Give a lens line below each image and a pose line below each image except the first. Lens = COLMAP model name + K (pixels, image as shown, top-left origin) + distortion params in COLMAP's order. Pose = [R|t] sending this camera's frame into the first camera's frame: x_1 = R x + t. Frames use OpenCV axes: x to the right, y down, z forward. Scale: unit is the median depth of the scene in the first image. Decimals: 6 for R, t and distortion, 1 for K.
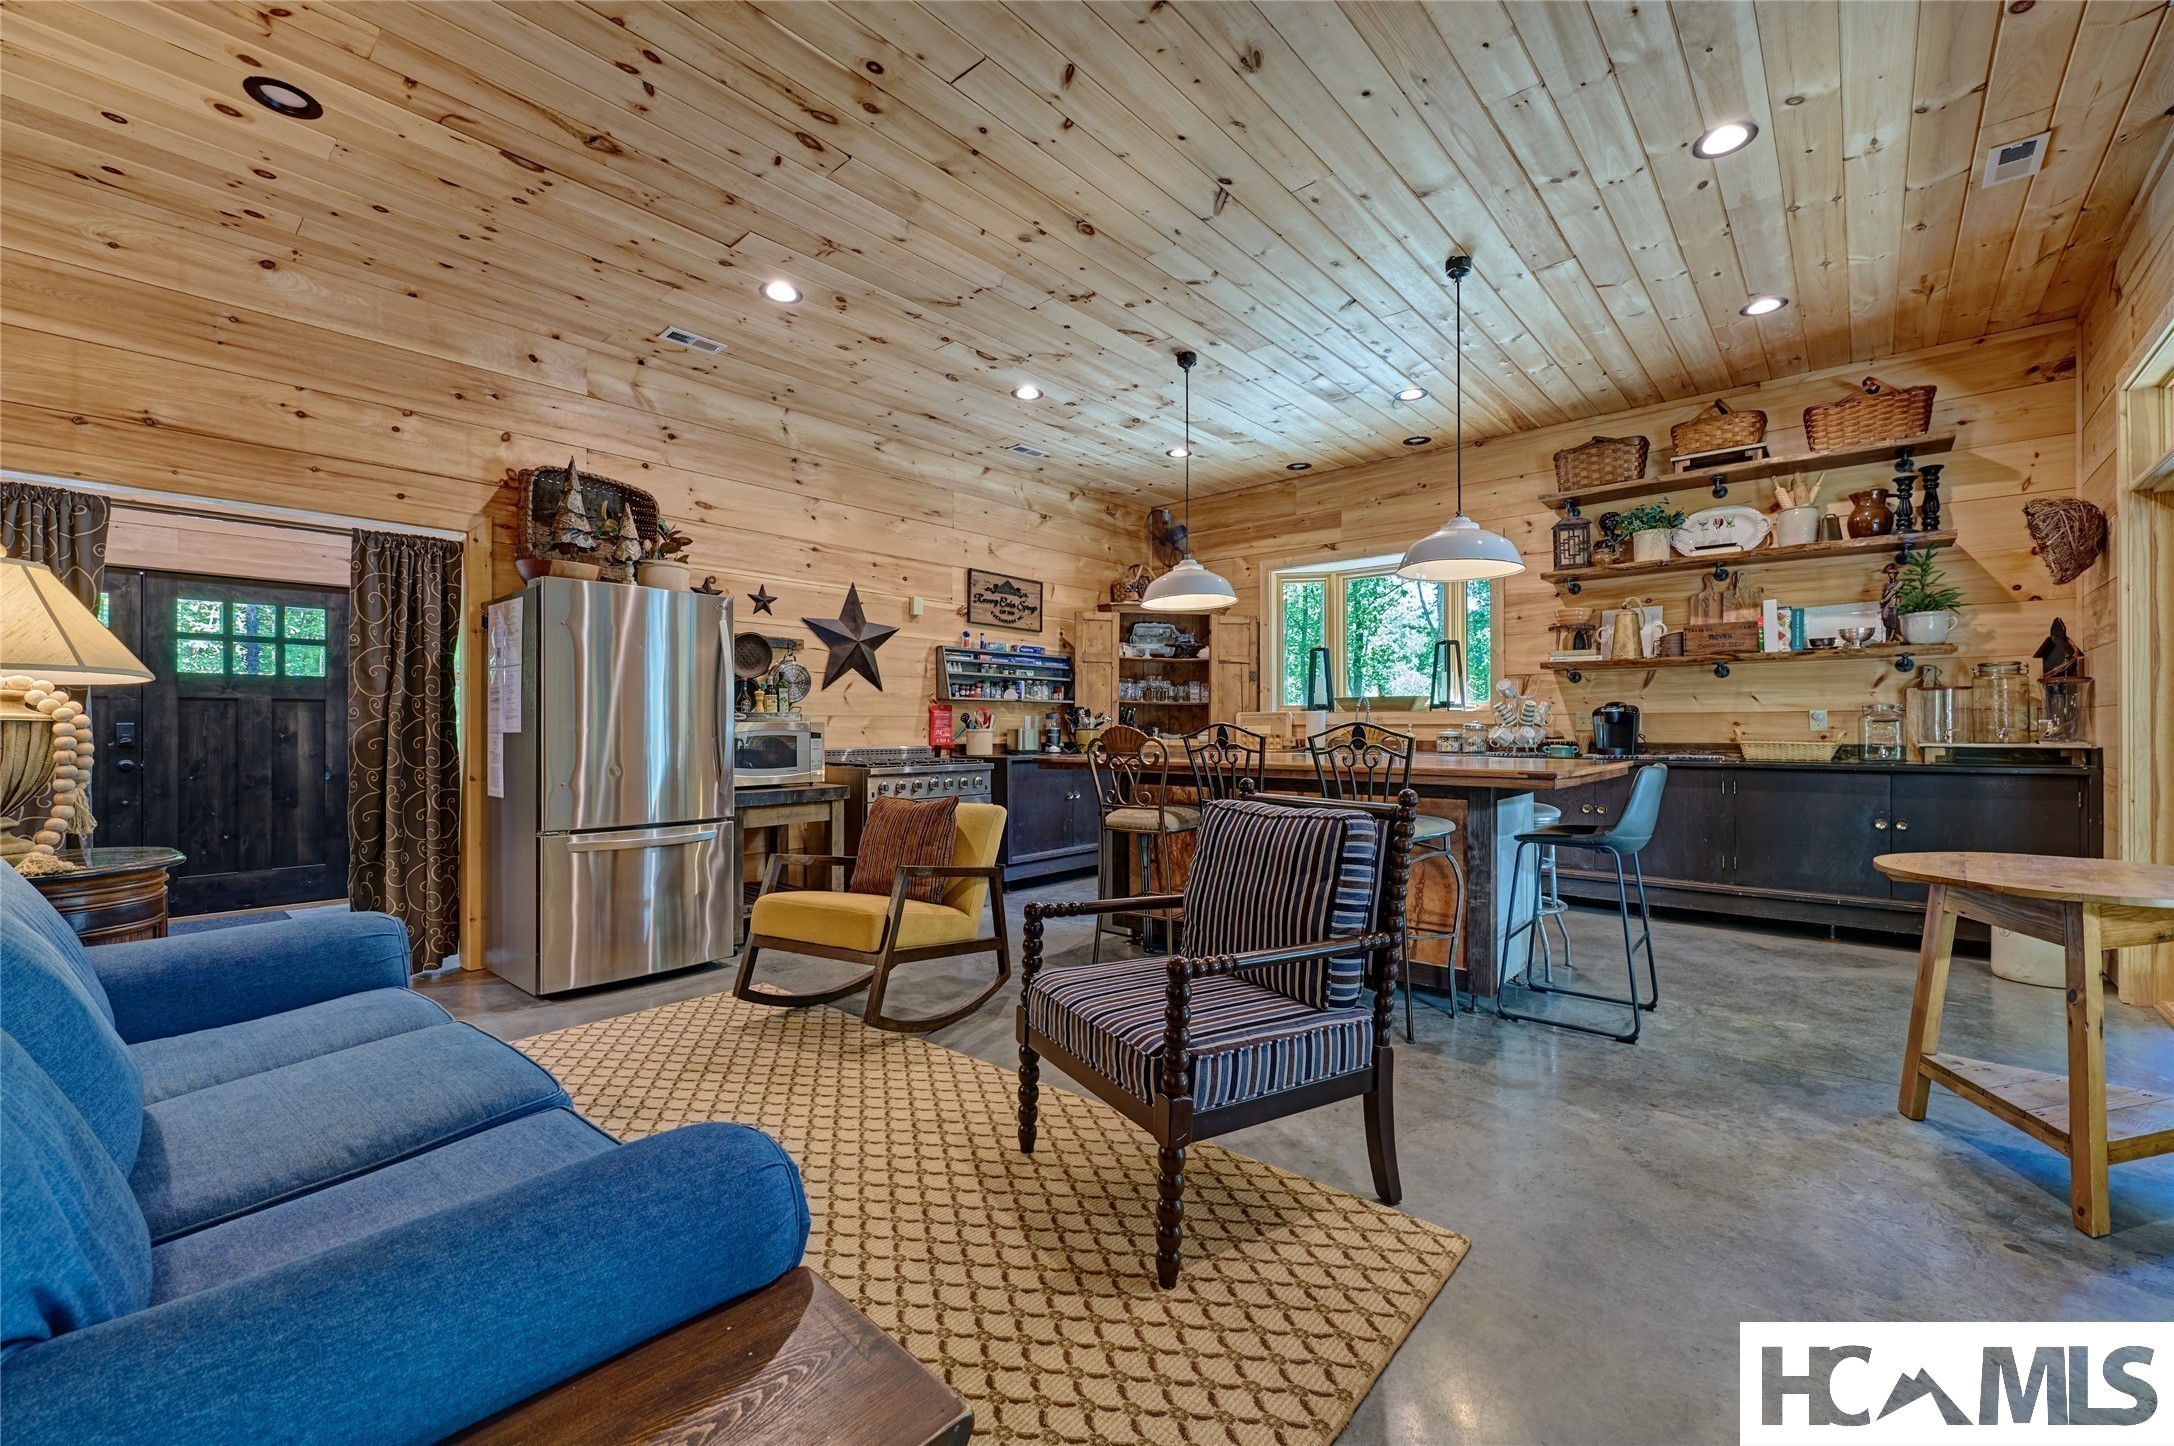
lens RADIAL K [[887.1, 0, 1076.2], [0, 887.1, 719.5], [0, 0, 1]] dist [0.000255, 0.000151]
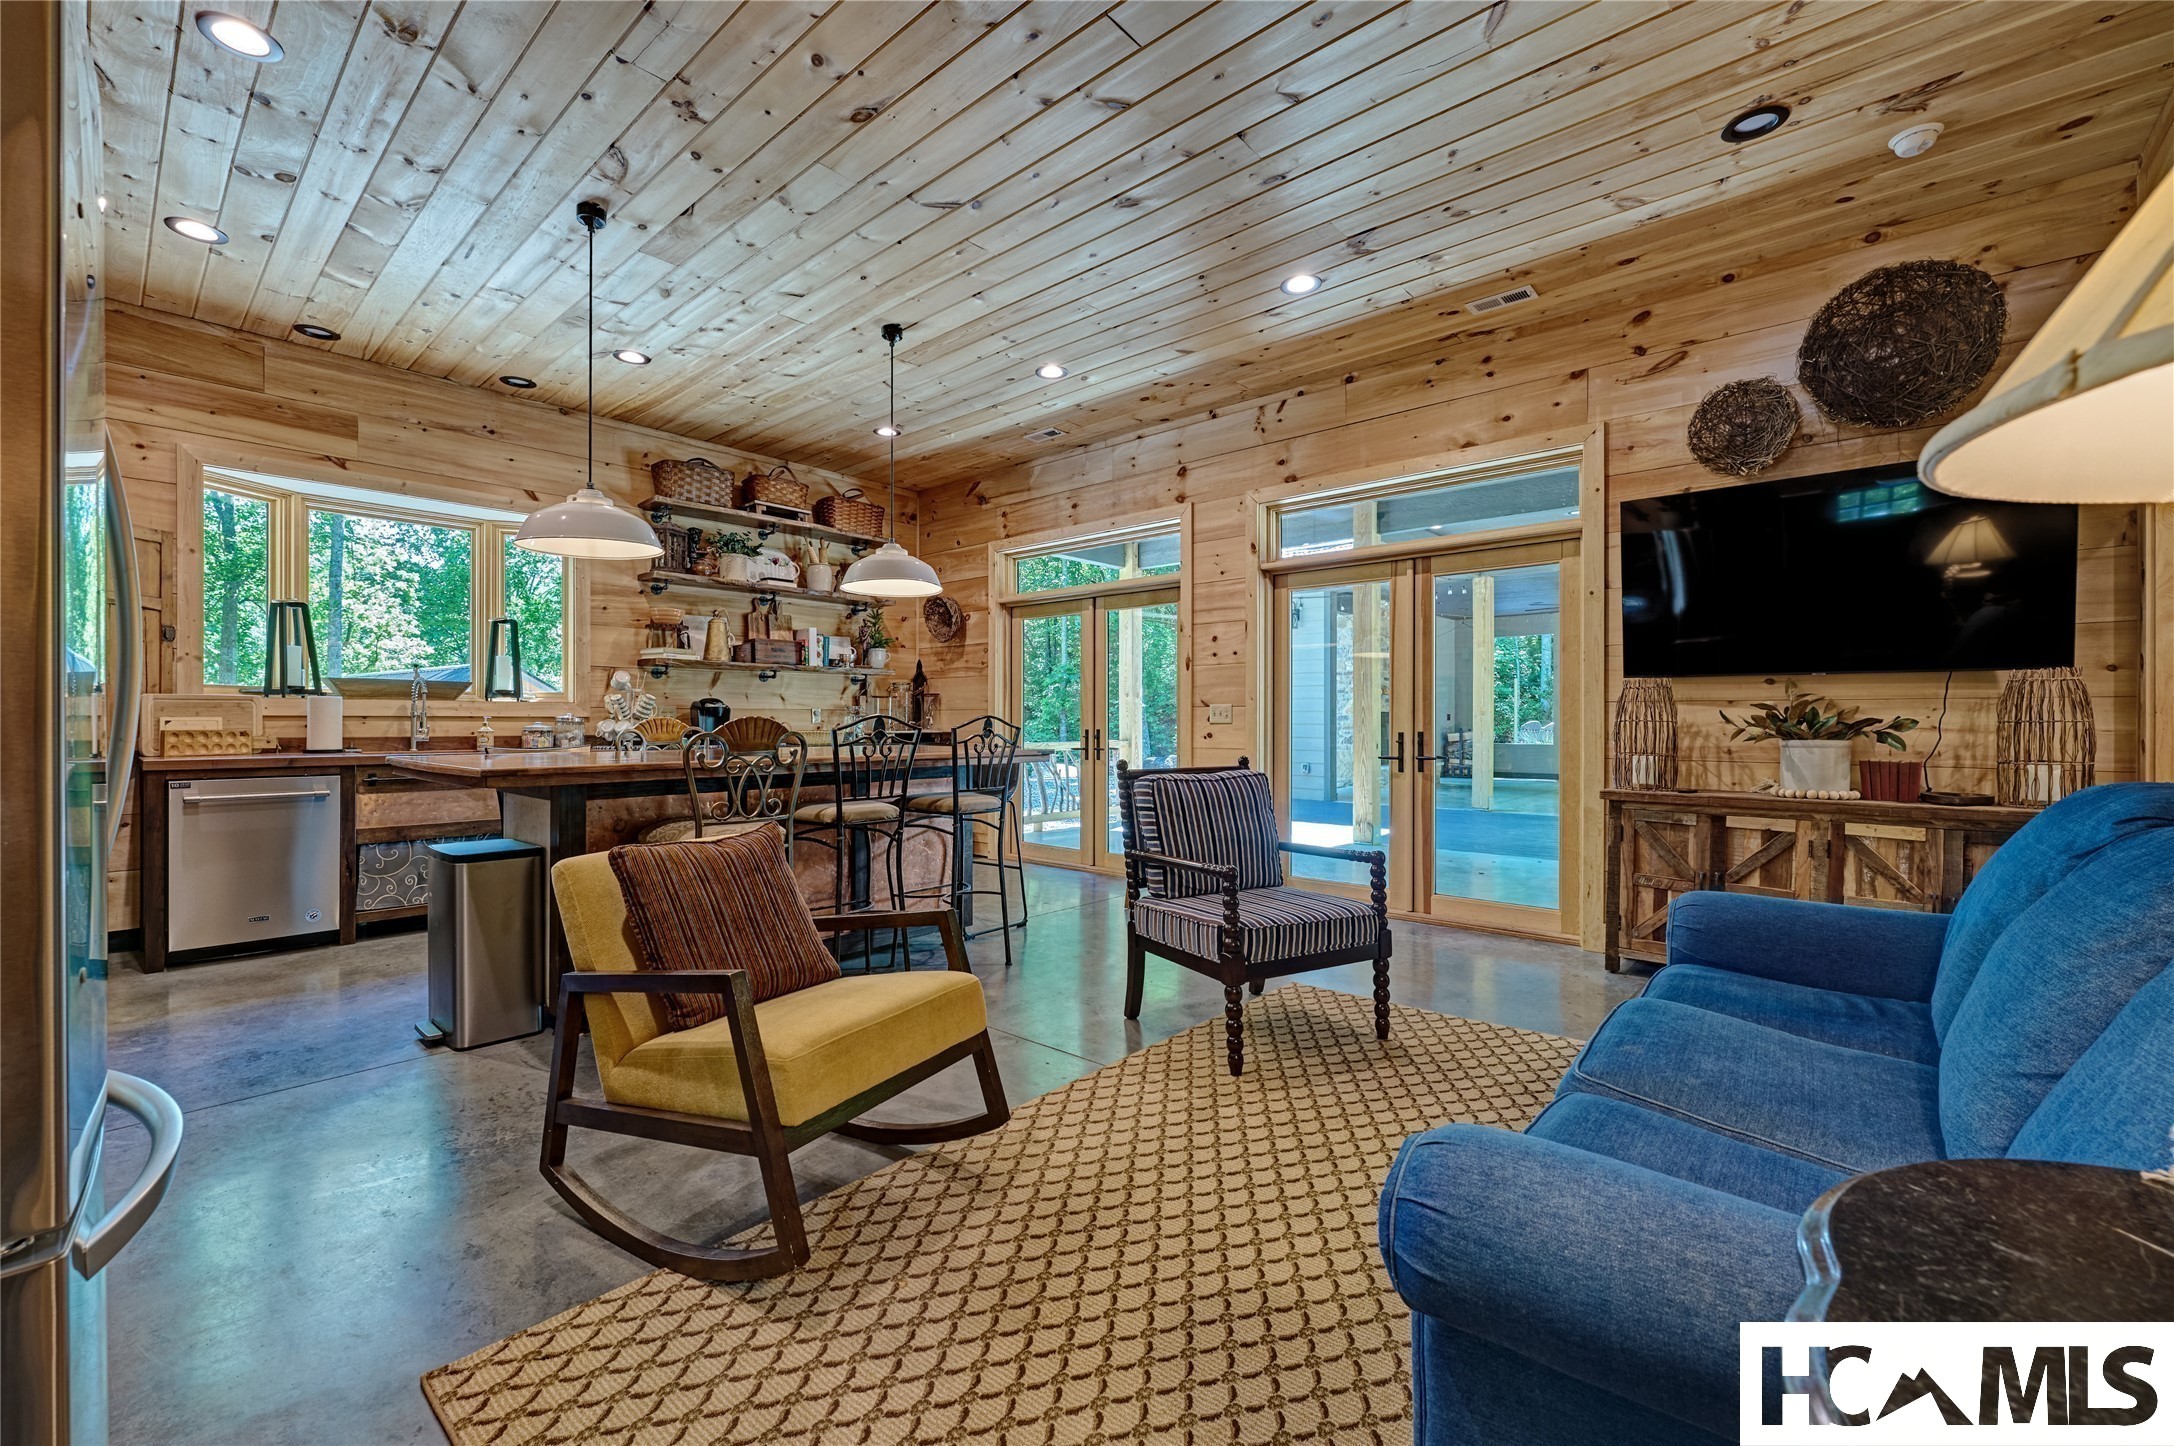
lens RADIAL K [[900.3, 0, 1087.0], [0, 900.3, 723.0], [0, 0, 1]] dist [-0.001442, 0.000116]
pose [[-0.006572, -0.001339, 0.999978, -0.542751], [-0.009956, 0.999950, 0.001274, 0.005772], [-0.999929, -0.009947, -0.006585, 0.520512]]
